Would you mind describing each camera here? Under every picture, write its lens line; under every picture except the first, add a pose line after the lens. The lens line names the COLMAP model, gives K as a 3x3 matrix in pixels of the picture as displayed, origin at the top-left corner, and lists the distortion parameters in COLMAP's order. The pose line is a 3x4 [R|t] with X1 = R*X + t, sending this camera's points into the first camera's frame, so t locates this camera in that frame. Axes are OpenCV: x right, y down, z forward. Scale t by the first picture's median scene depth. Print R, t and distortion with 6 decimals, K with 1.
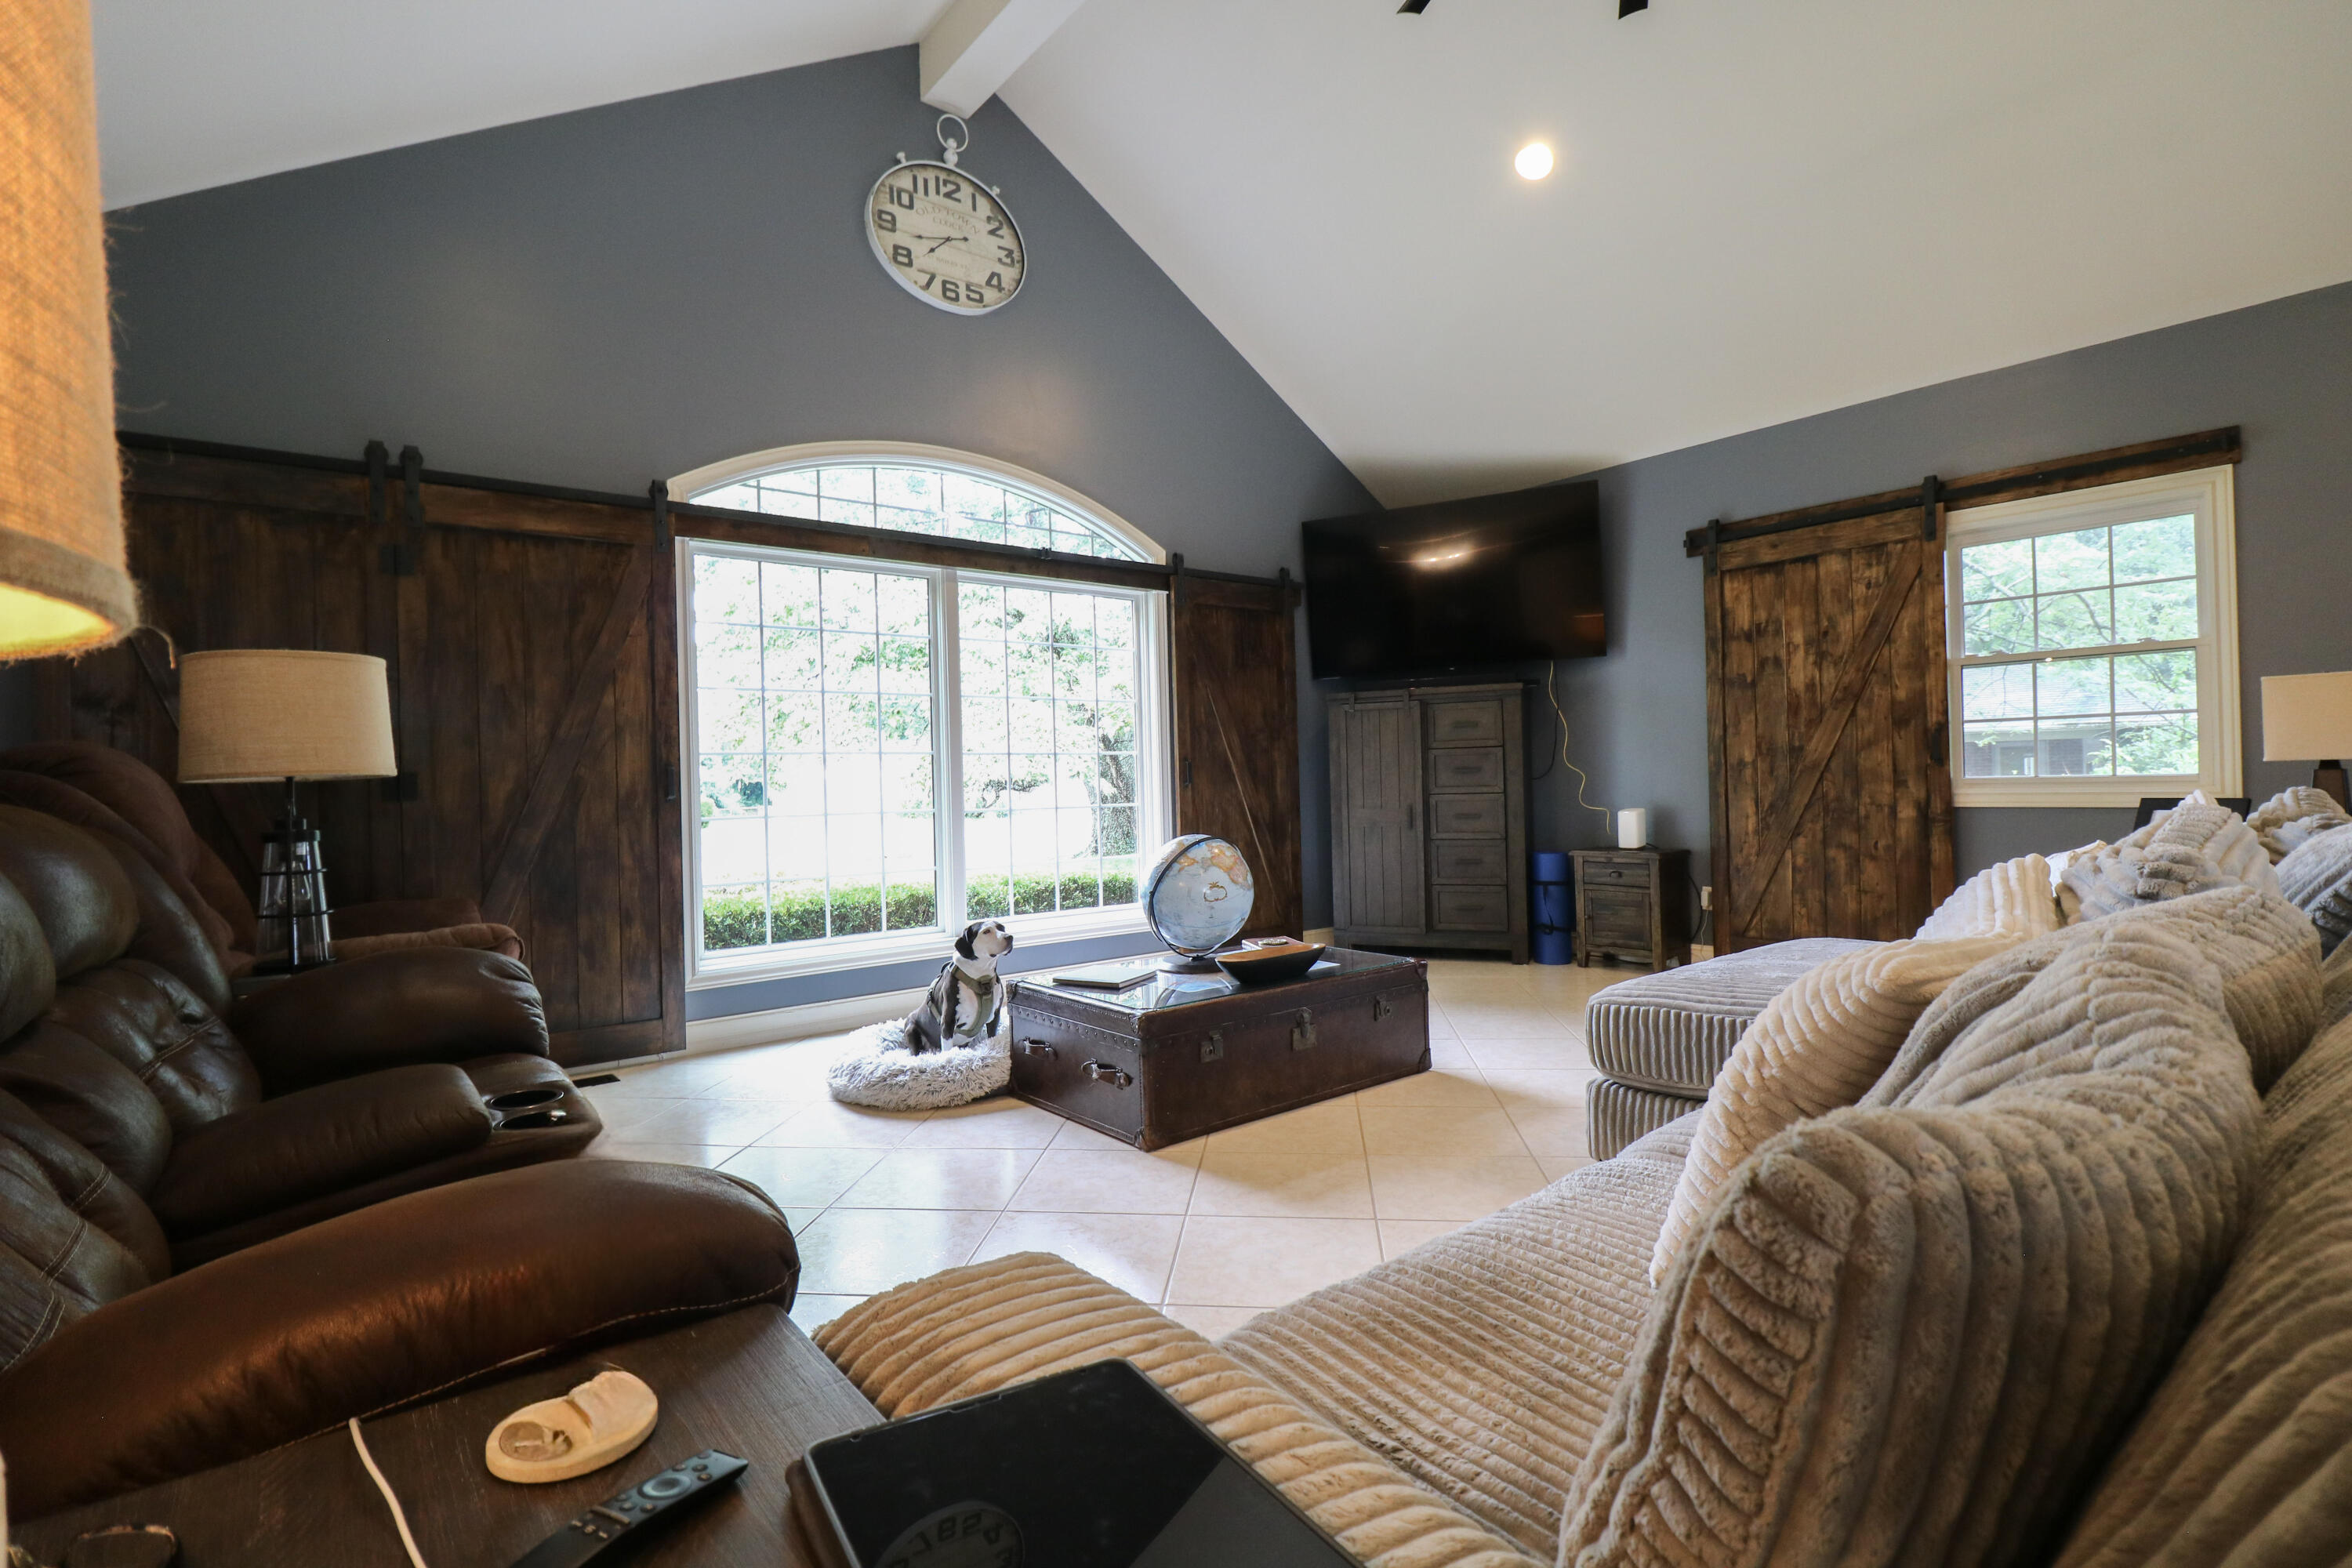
lens RADIAL K [[1086.3, 0, 1176.0], [0, 1086.3, 784.0], [0, 0, 1]] dist [0.000860, -0.013598]
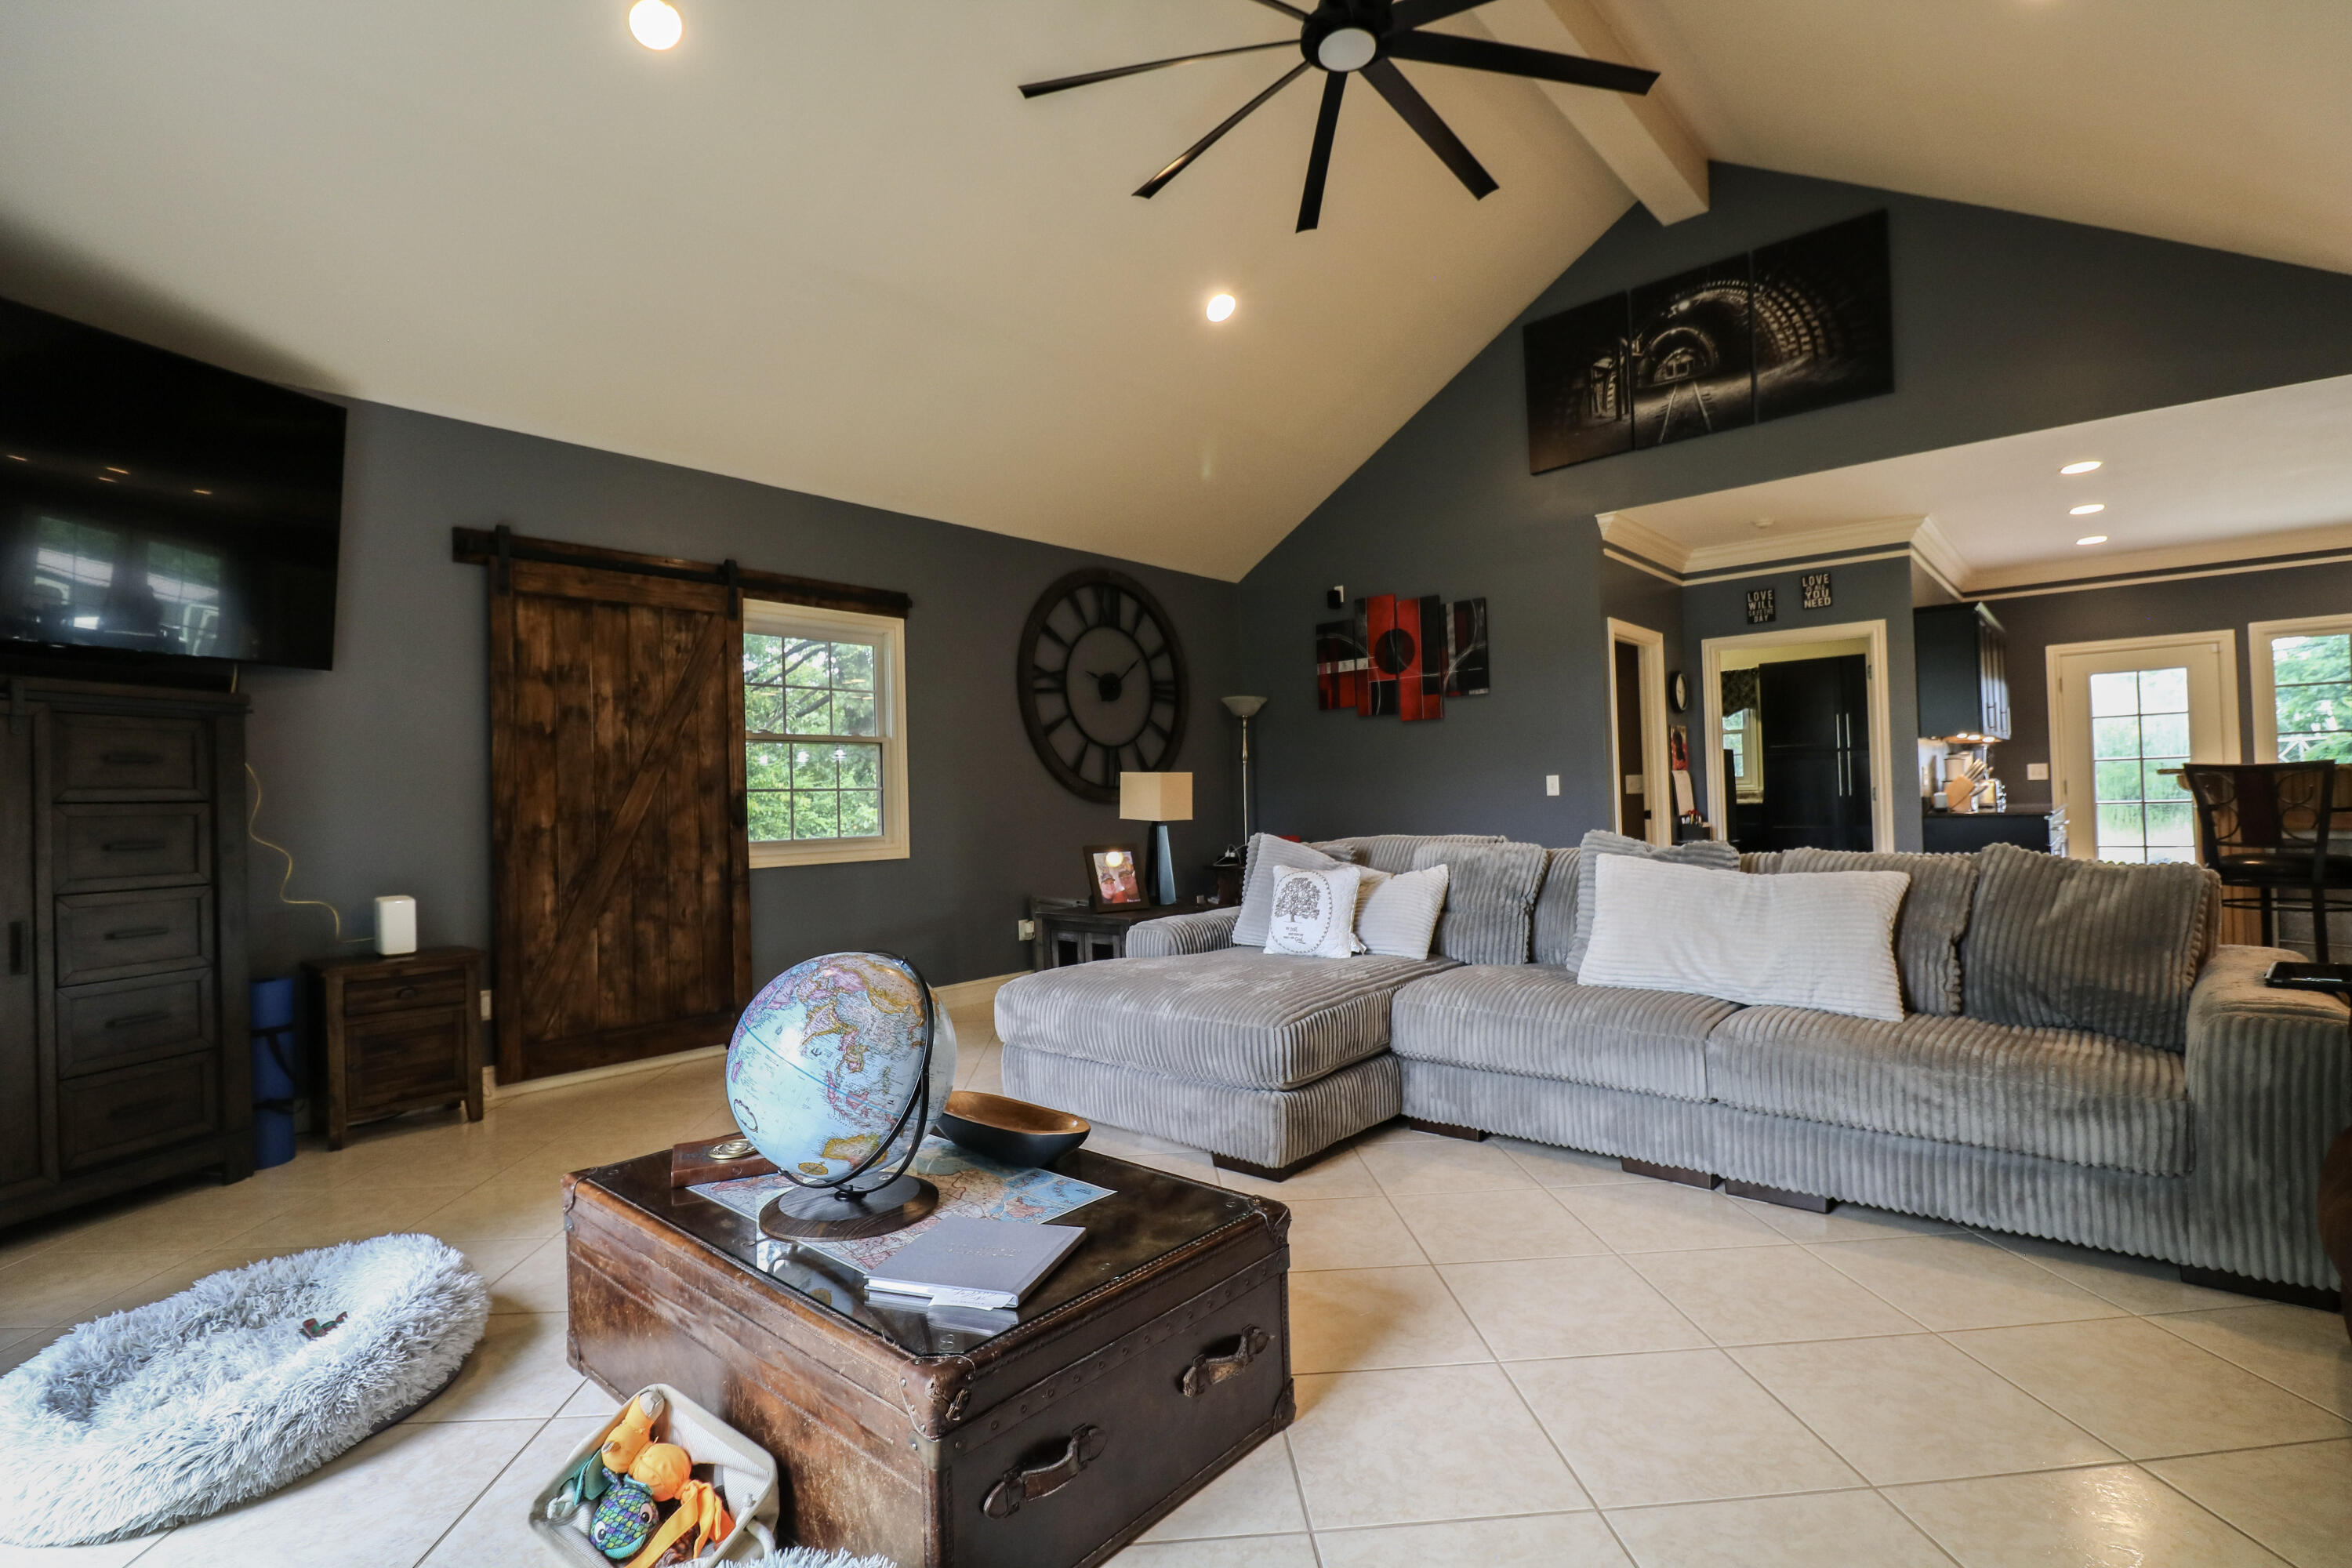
lens RADIAL K [[1081.9, 0, 1180.3], [0, 1081.9, 783.9], [0, 0, 1]] dist [0.000824, -0.016167]
pose [[-0.169449, 0.045034, 0.984509, -0.390626], [0.033555, 0.998640, -0.039905, -0.005557], [-0.984968, 0.026274, -0.170730, 0.696939]]
